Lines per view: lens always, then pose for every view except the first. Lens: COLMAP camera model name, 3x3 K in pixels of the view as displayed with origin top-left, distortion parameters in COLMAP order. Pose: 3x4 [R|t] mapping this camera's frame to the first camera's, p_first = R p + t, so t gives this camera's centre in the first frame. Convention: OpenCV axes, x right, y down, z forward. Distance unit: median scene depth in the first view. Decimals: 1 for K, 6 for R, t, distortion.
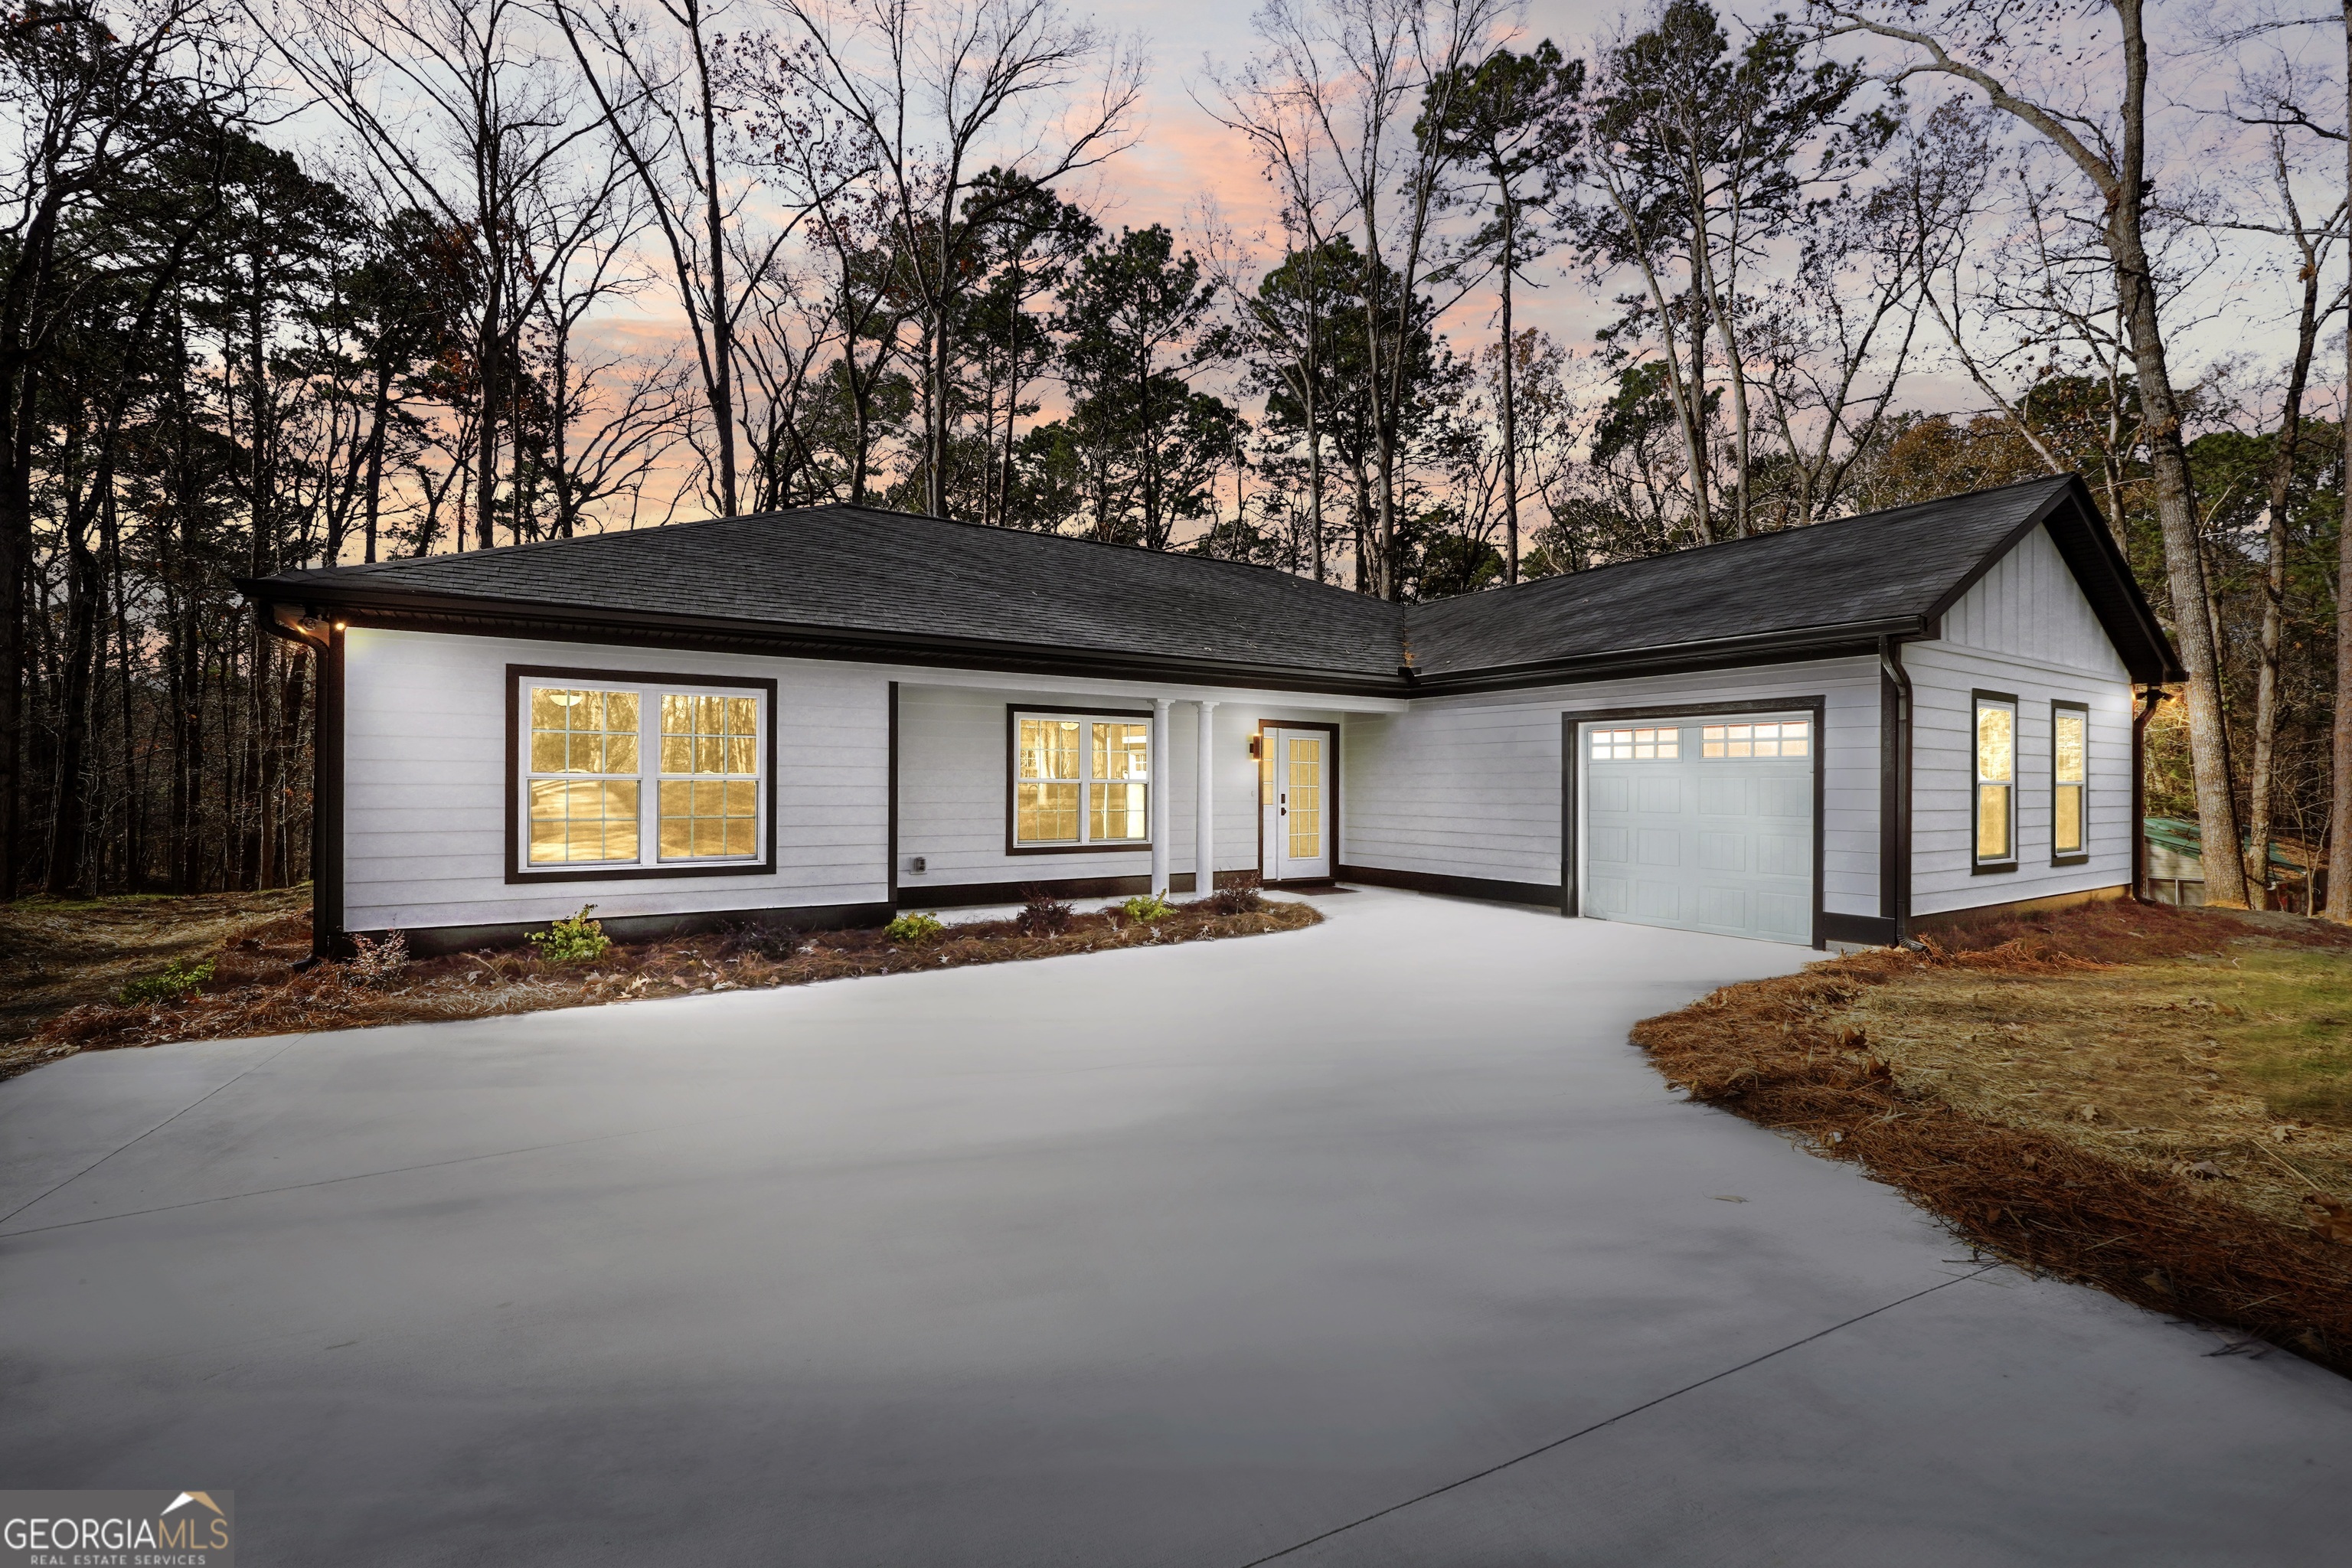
lens RADIAL K [[999.5, 0, 1158.8], [0, 999.5, 800.8], [0, 0, 1]] dist [-0.006196, 0.003845]
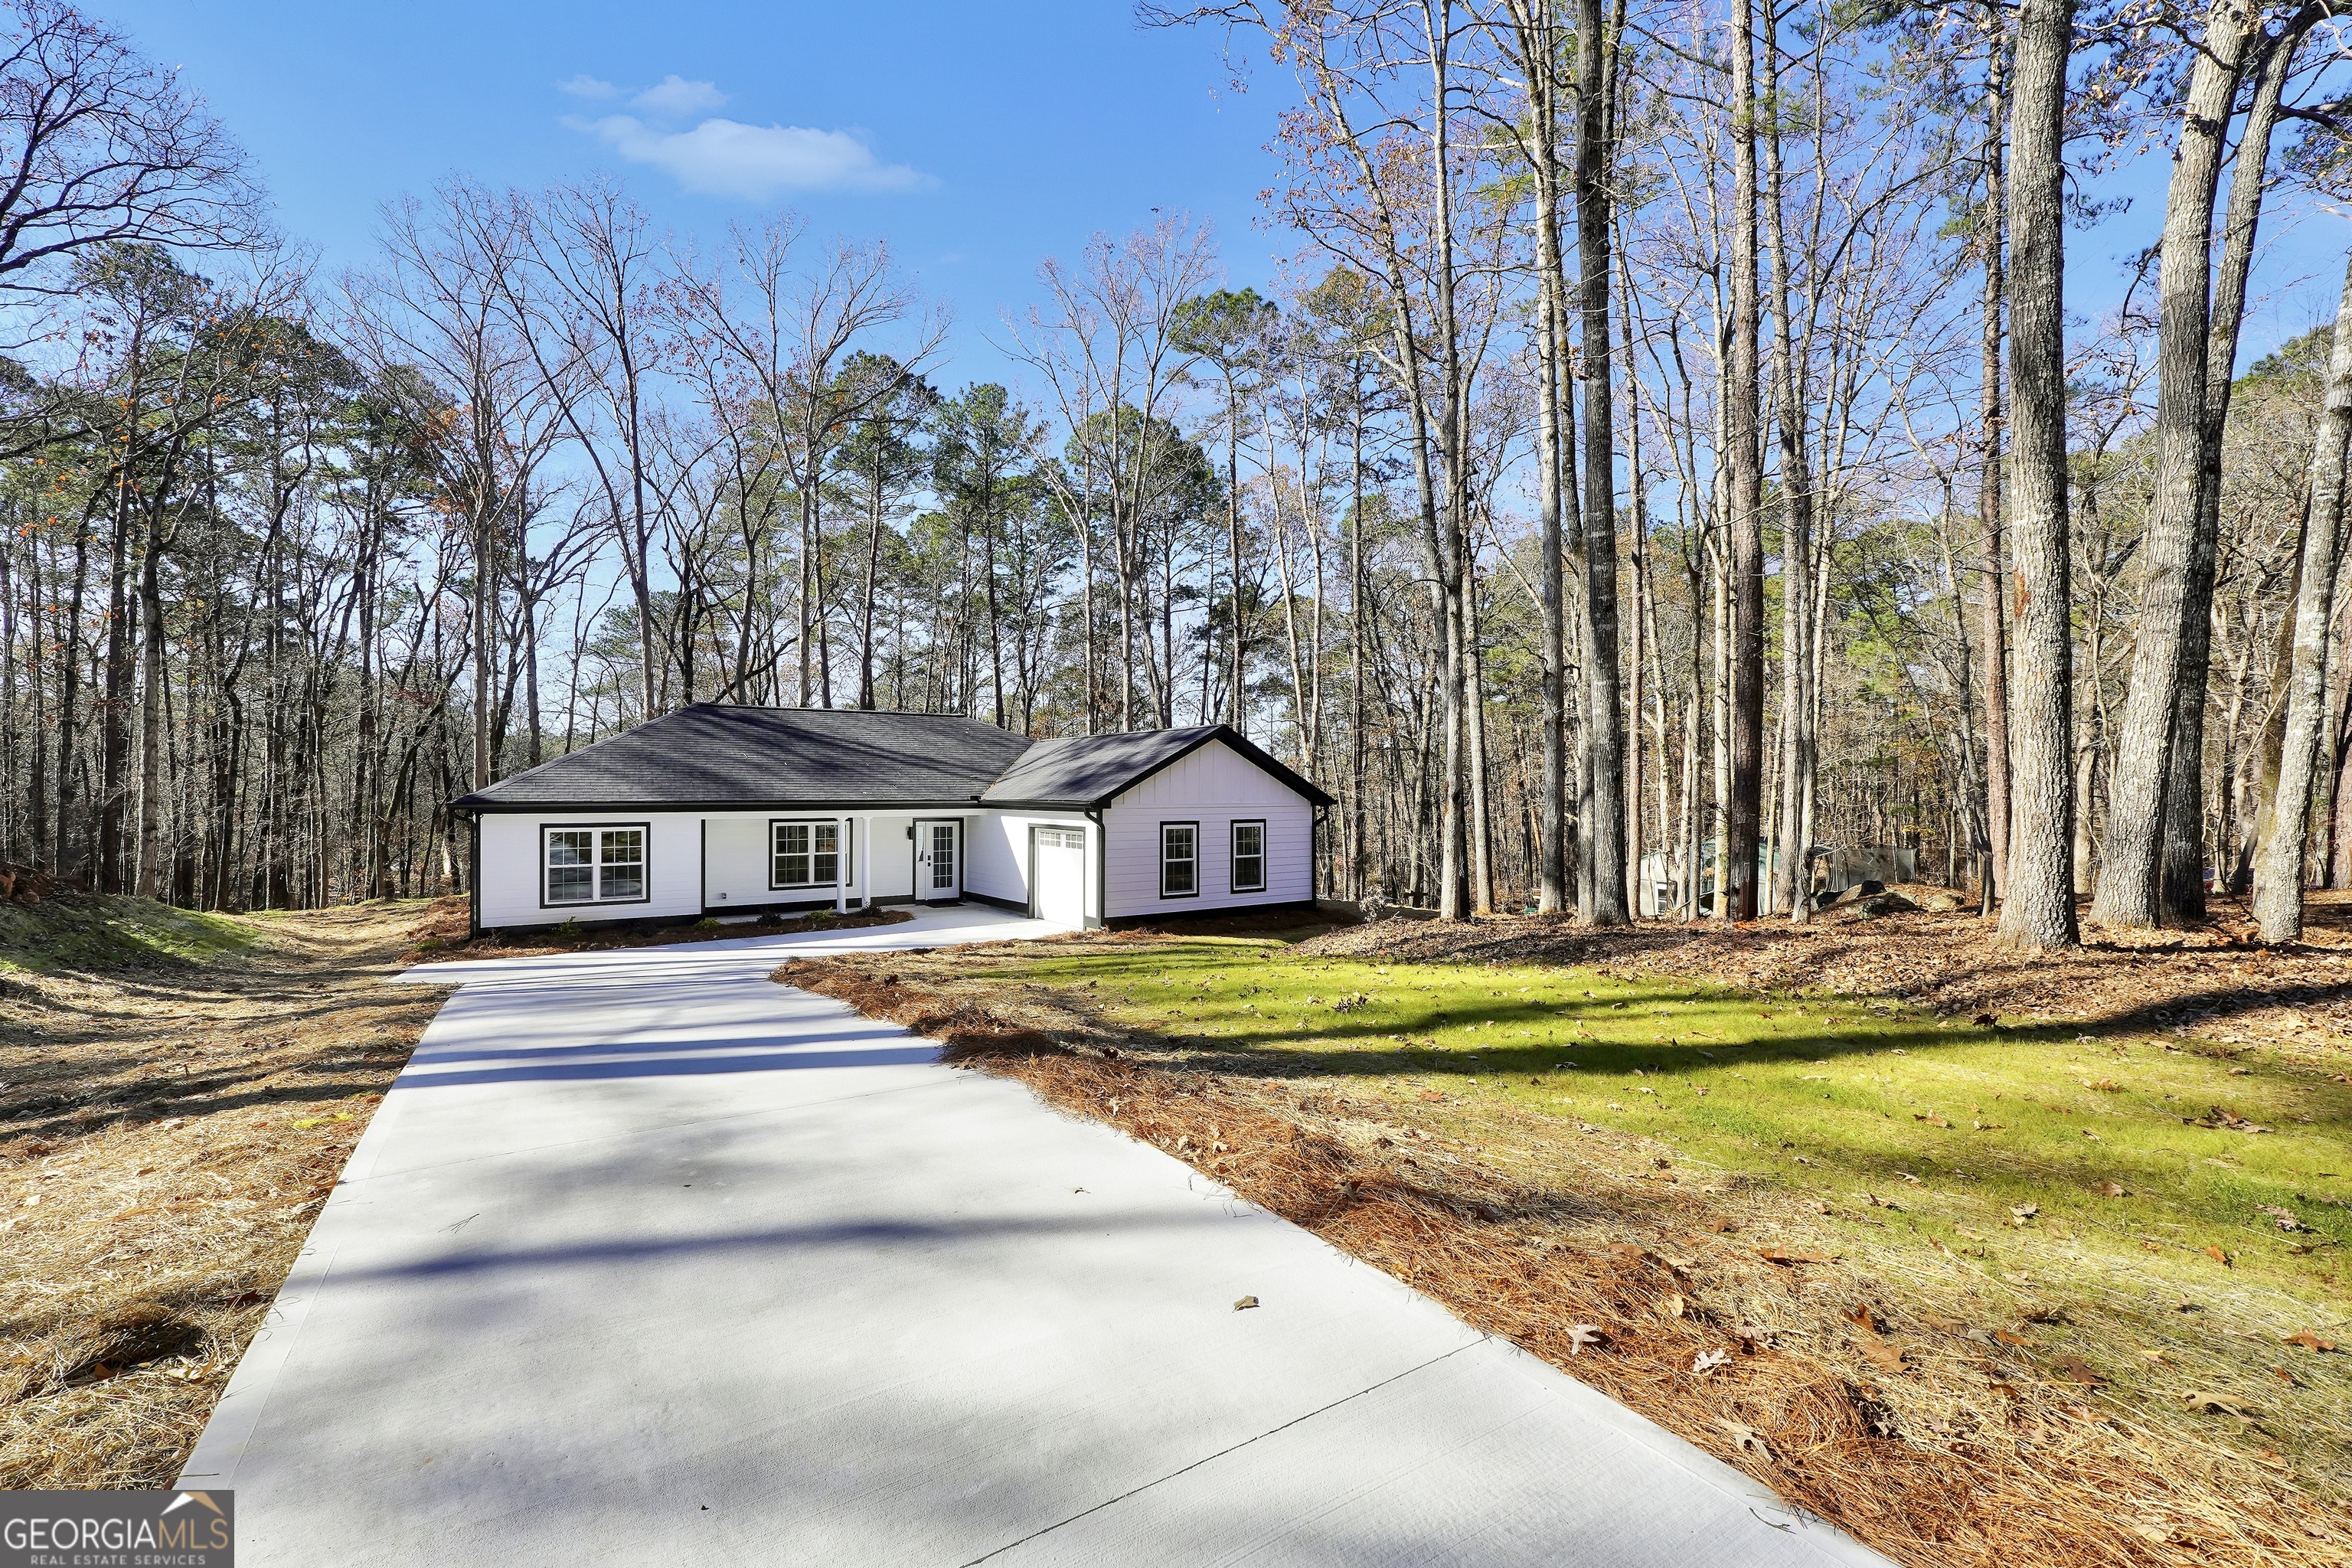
lens RADIAL K [[999.5, 0, 1139.2], [0, 999.5, 797.9], [0, 0, 1]] dist [-0.006196, 0.003845]
pose [[0.999553, -0.007762, 0.028886, 0.155094], [0.008043, 0.999921, -0.009608, -0.031234], [-0.028809, 0.009836, 0.999537, -0.307375]]
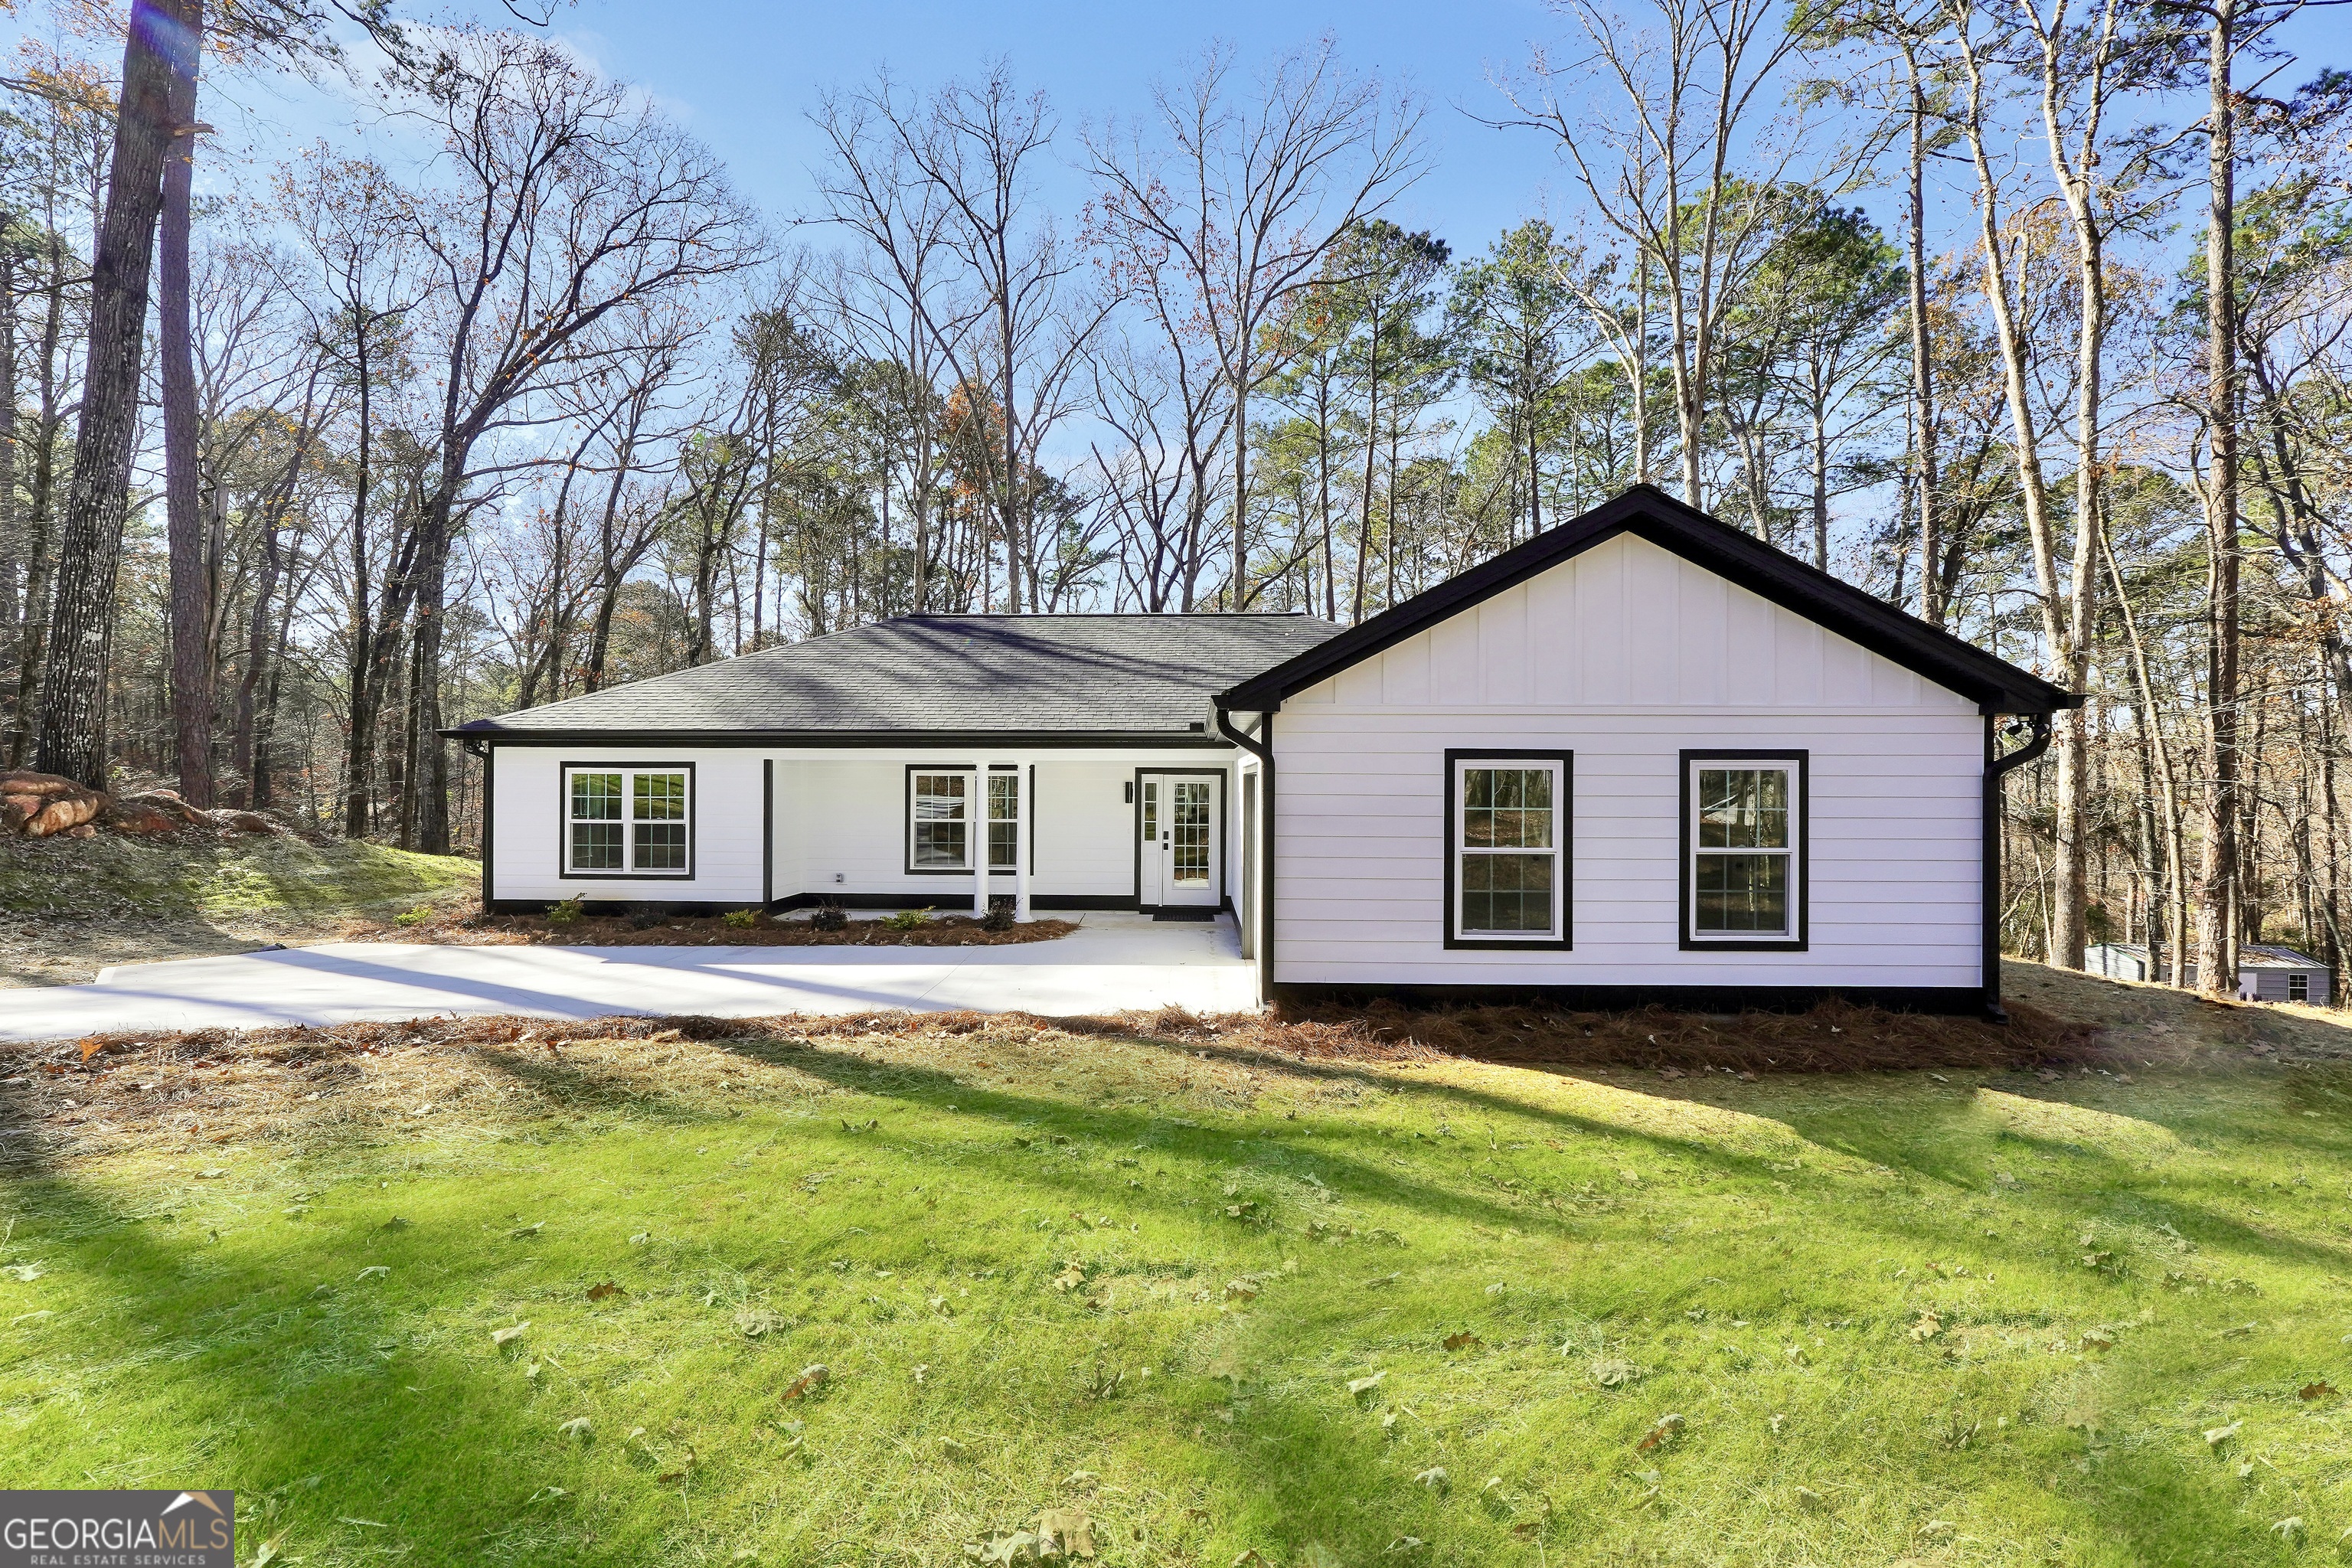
lens RADIAL K [[999.5, 0, 1159.6], [0, 999.5, 784.5], [0, 0, 1]] dist [-0.006196, 0.003845]
pose [[0.832897, -0.005595, -0.553400, 0.245970], [-0.007364, 0.999748, -0.021191, -0.011658], [0.553379, 0.021726, 0.832646, 0.012895]]
